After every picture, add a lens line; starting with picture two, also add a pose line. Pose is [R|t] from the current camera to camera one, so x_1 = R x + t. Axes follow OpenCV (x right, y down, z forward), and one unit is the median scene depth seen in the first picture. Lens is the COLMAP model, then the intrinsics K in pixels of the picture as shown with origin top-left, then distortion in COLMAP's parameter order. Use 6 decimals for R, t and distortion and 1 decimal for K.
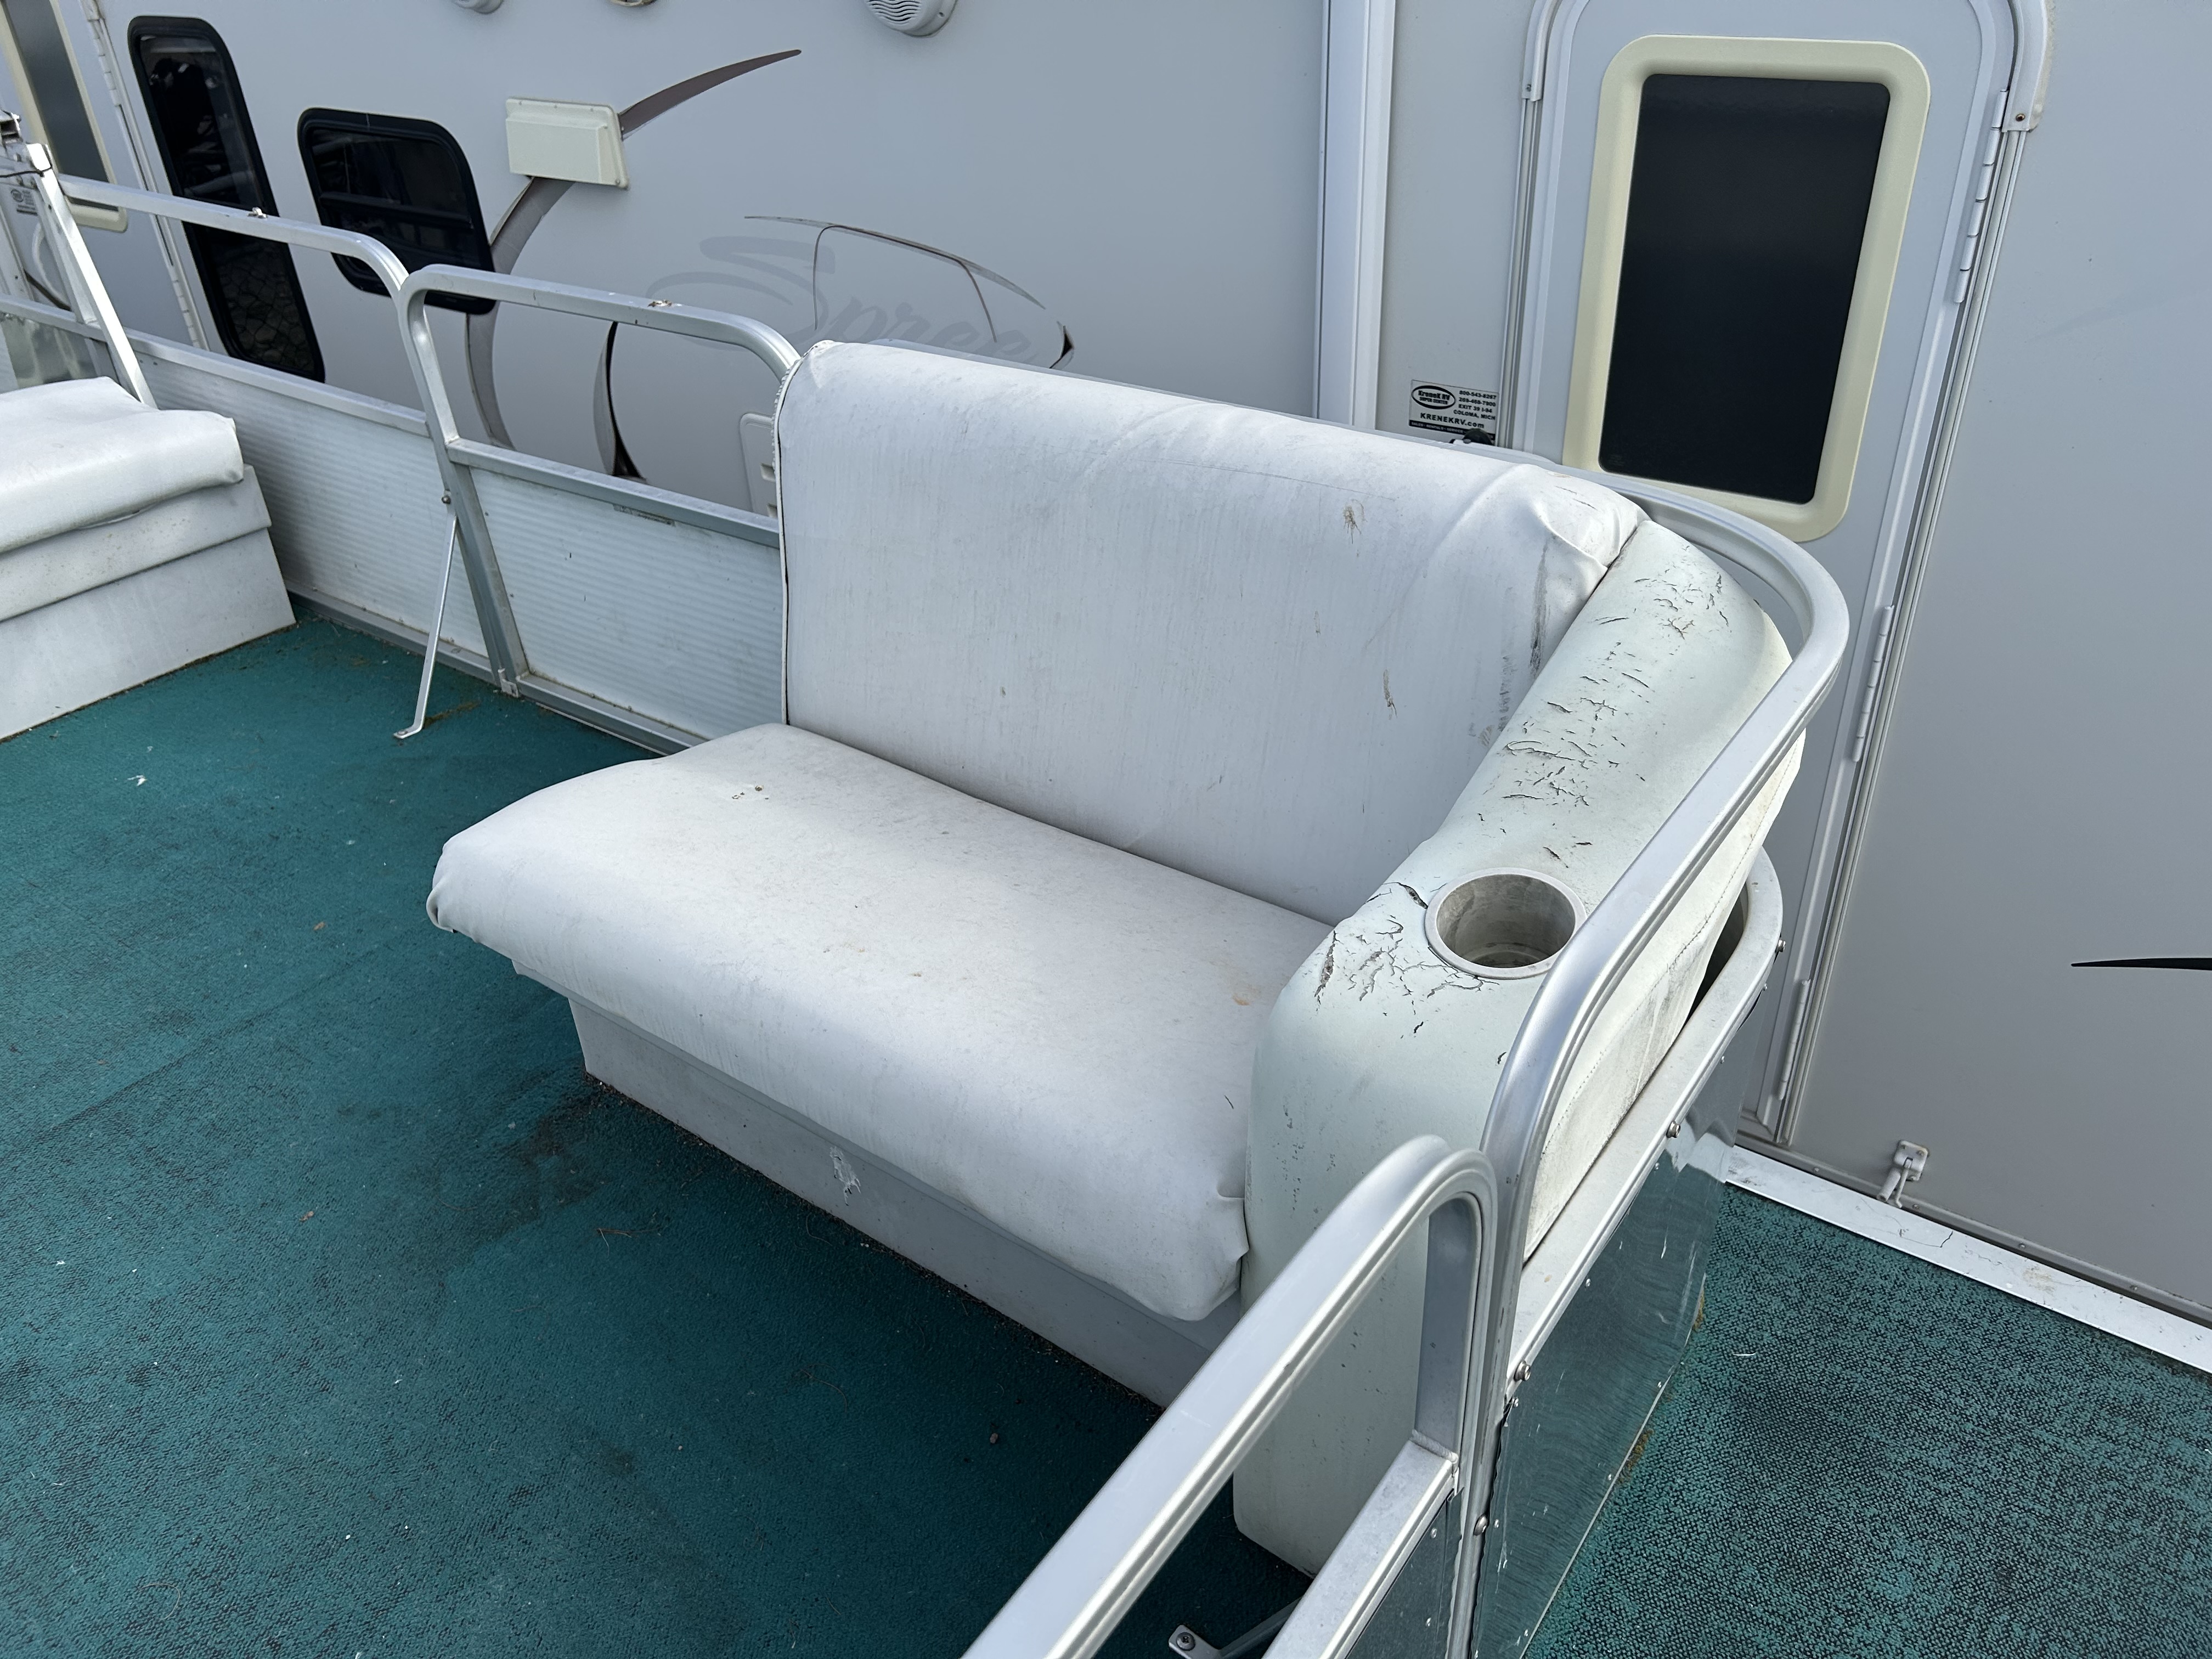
lens RADIAL K [[1672.9, 0, 1115.1], [0, 1672.9, 818.2], [0, 0, 1]] dist [0.044157, -0.051035]
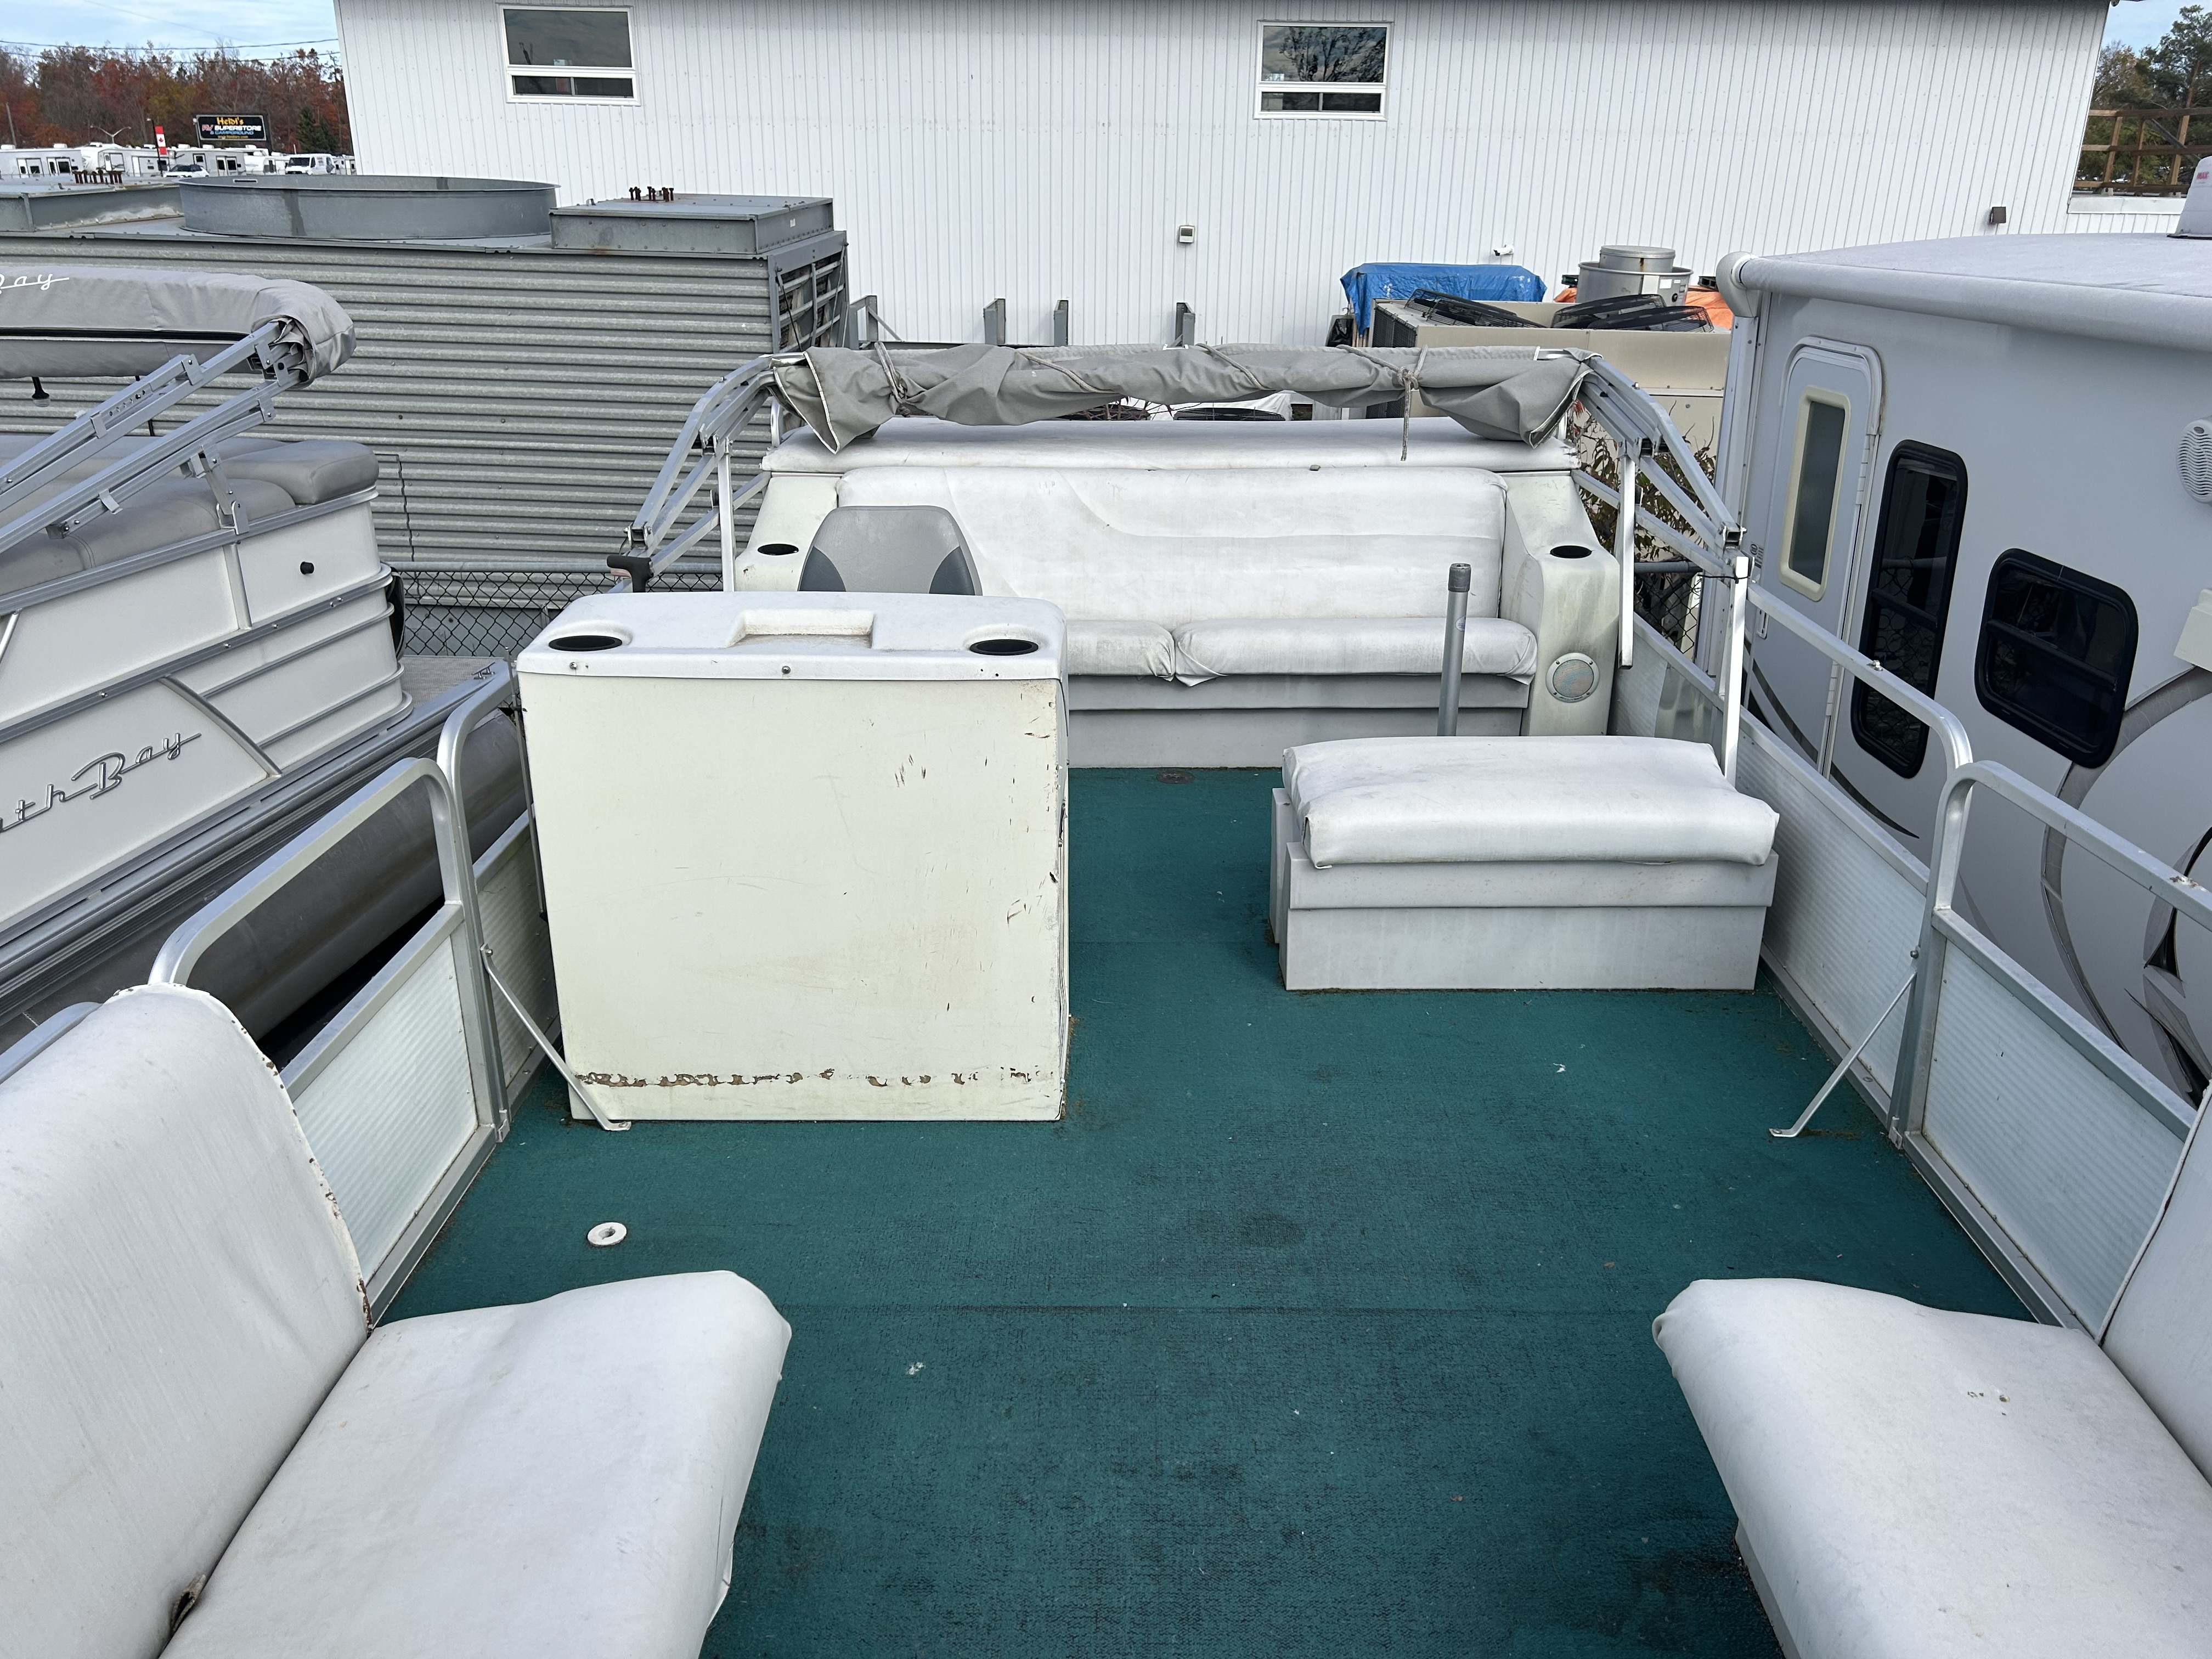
lens RADIAL K [[1672.9, 0, 1115.1], [0, 1672.9, 818.2], [0, 0, 1]] dist [0.044157, -0.051035]
pose [[0.579699, 0.317943, -0.750241, 0.070846], [-0.447068, 0.893877, 0.033372, -0.077241], [0.681233, 0.316063, 0.660322, -0.051719]]
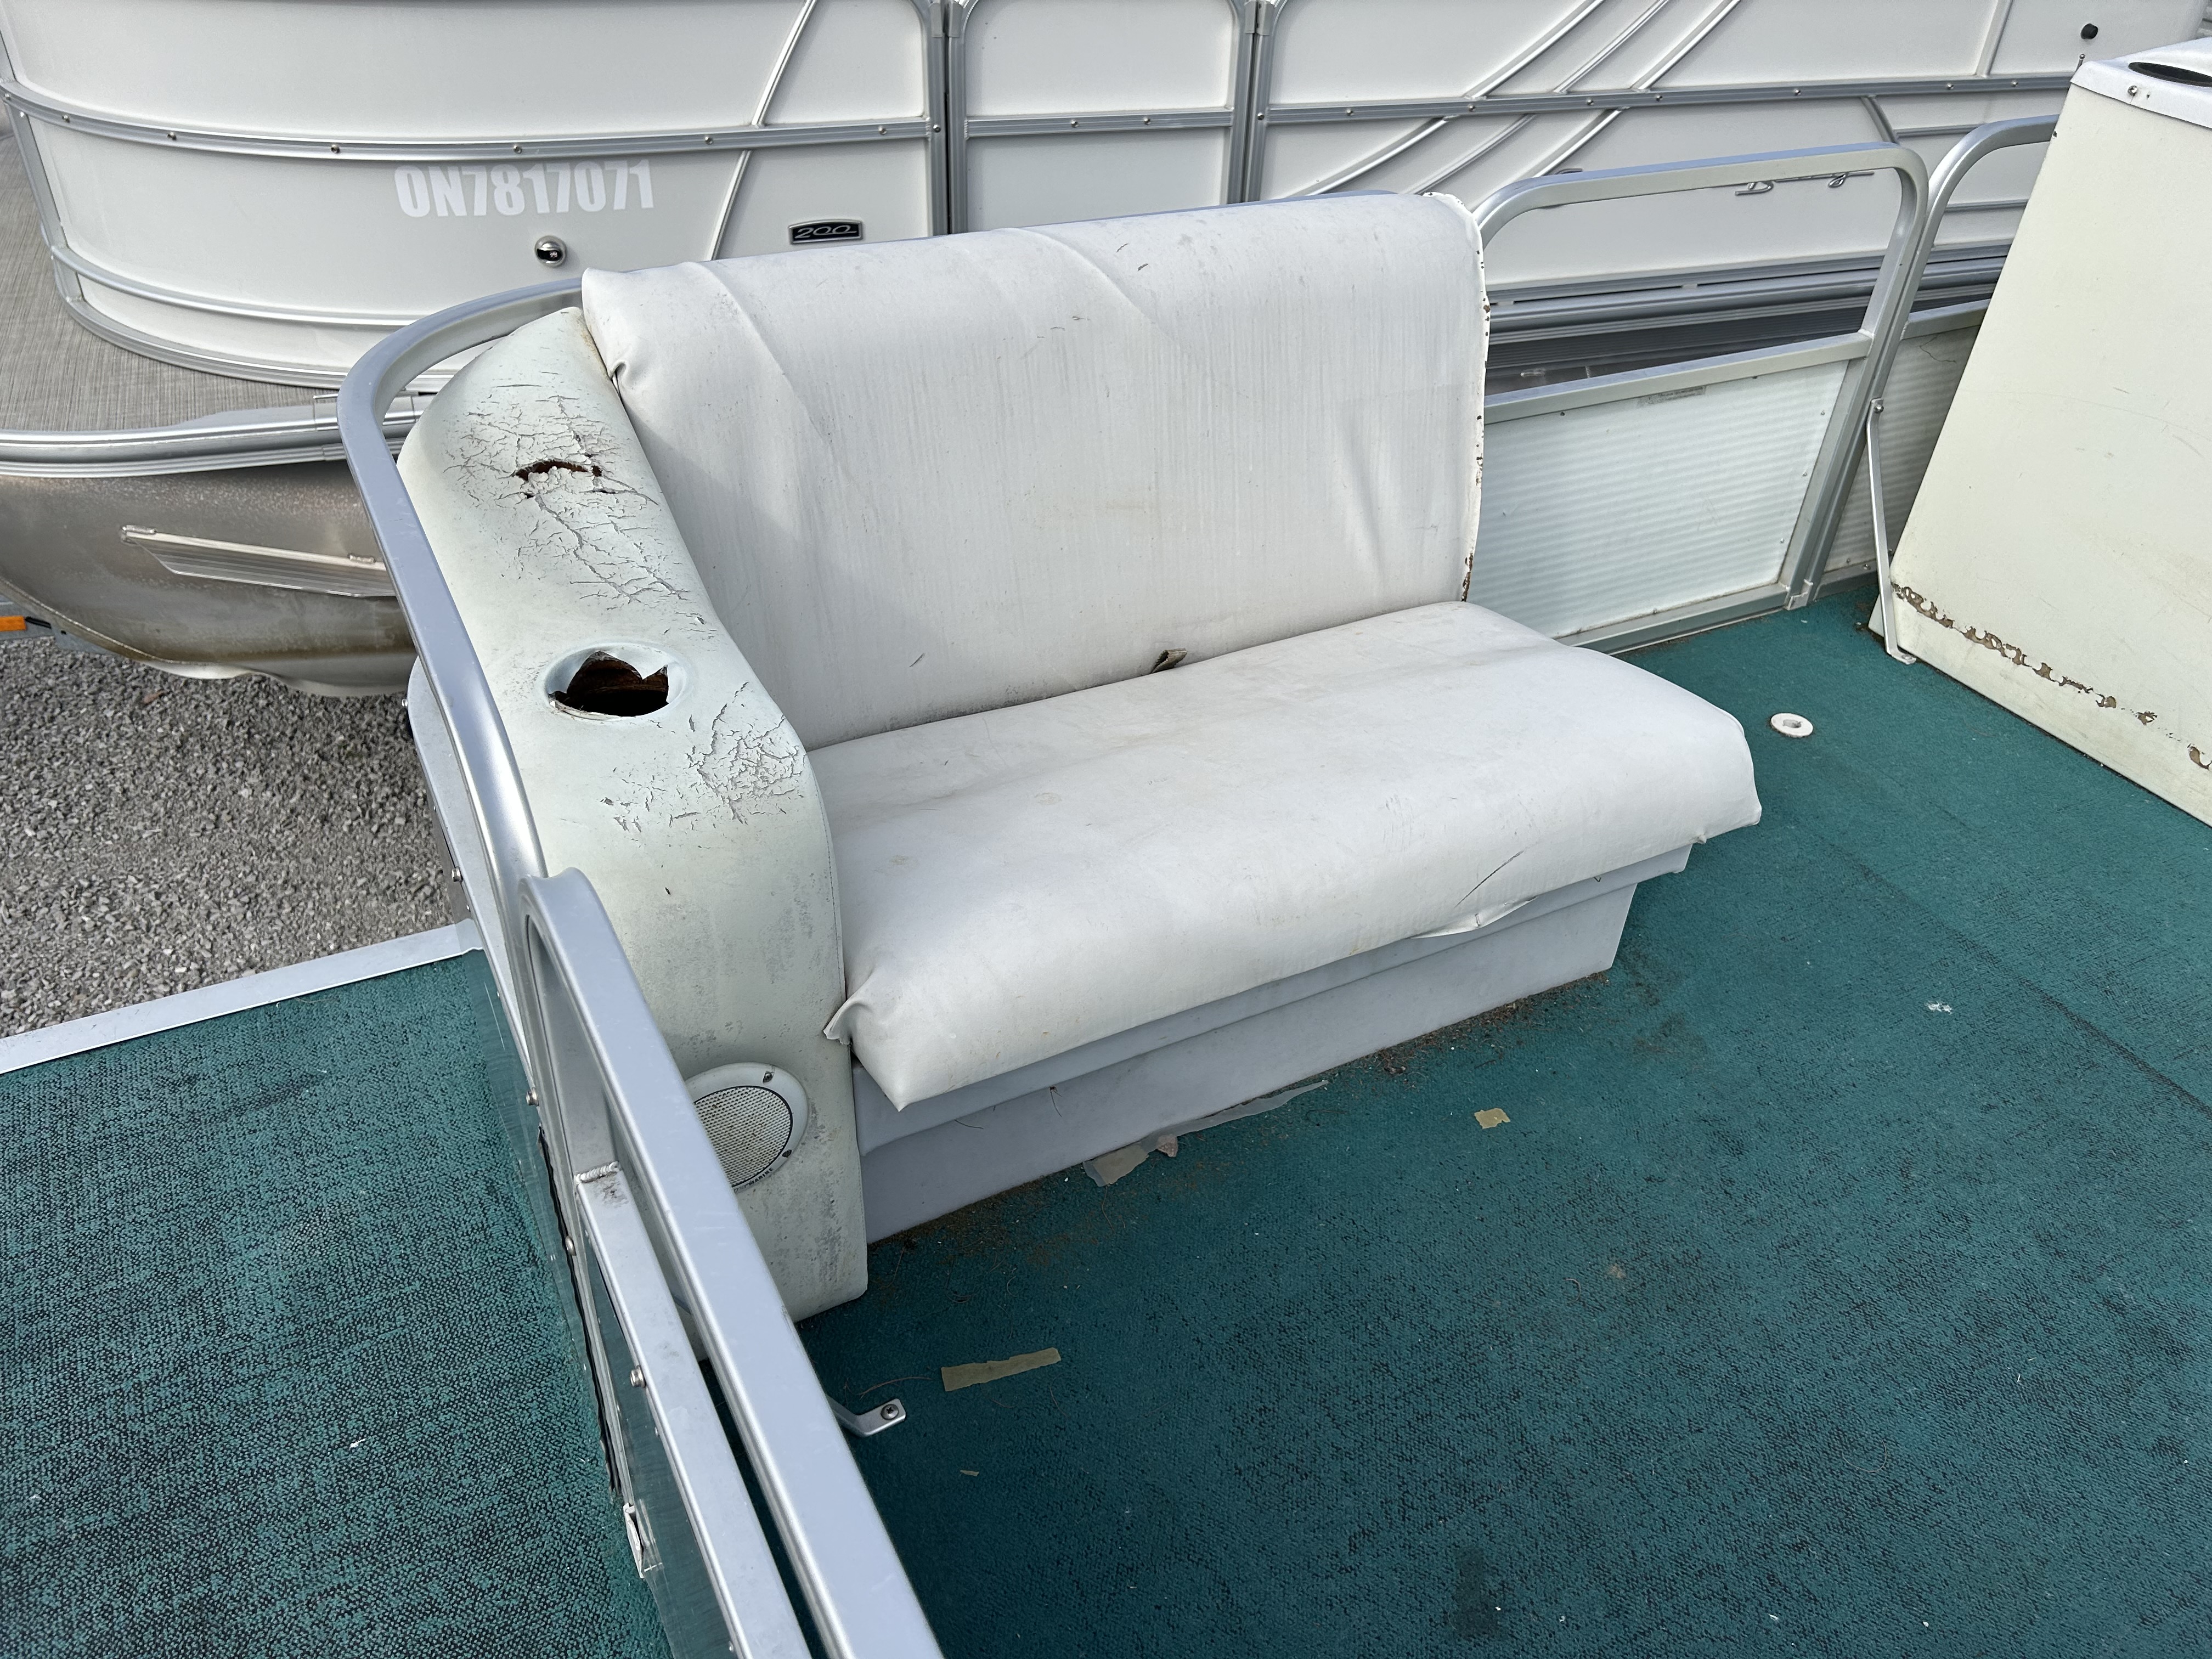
lens RADIAL K [[1672.9, 0, 1115.1], [0, 1672.9, 818.2], [0, 0, 1]] dist [0.044157, -0.051035]
pose [[-0.425022, 0.538757, -0.727391, 0.082503], [-0.515739, 0.516261, 0.683731, -0.101394], [0.743888, 0.665744, 0.058435, 0.176173]]
